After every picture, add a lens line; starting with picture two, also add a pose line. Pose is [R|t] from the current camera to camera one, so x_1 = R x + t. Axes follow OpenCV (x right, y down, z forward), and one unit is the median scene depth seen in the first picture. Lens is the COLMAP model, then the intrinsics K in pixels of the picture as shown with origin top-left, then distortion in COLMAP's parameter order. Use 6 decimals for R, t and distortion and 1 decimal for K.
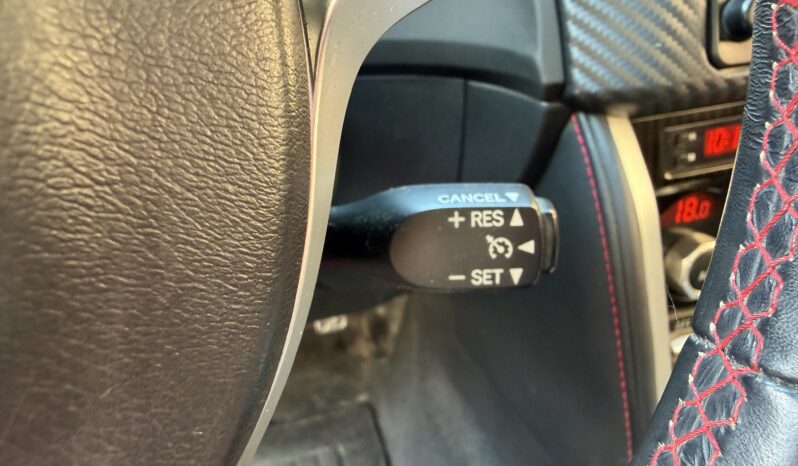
lens RADIAL K [[581.9, 0, 364.5], [0, 581.9, 234.8], [0, 0, 1]] dist [0.010046, 0.000817]
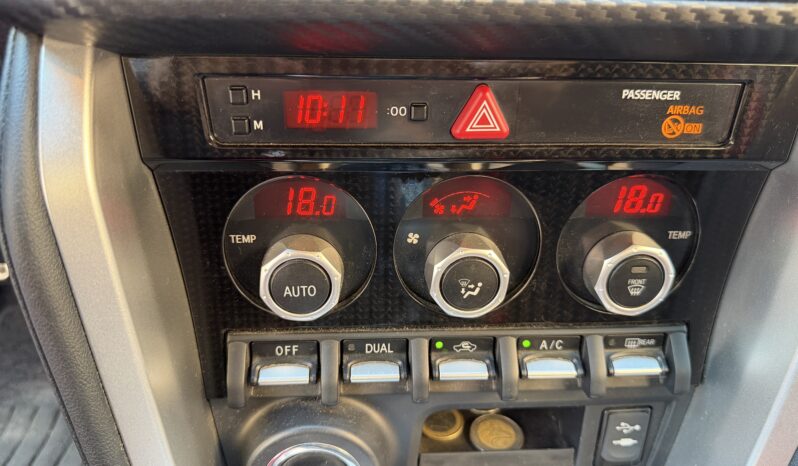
lens RADIAL K [[564.4, 0, 399.0], [0, 564.4, 233.0], [0, 0, 1]] dist [0.041036, -0.058084]
pose [[0.978834, 0.182686, -0.092254, 1.769996], [-0.176764, 0.981846, 0.068799, -0.175450], [0.103148, -0.051036, 0.993356, 0.693394]]
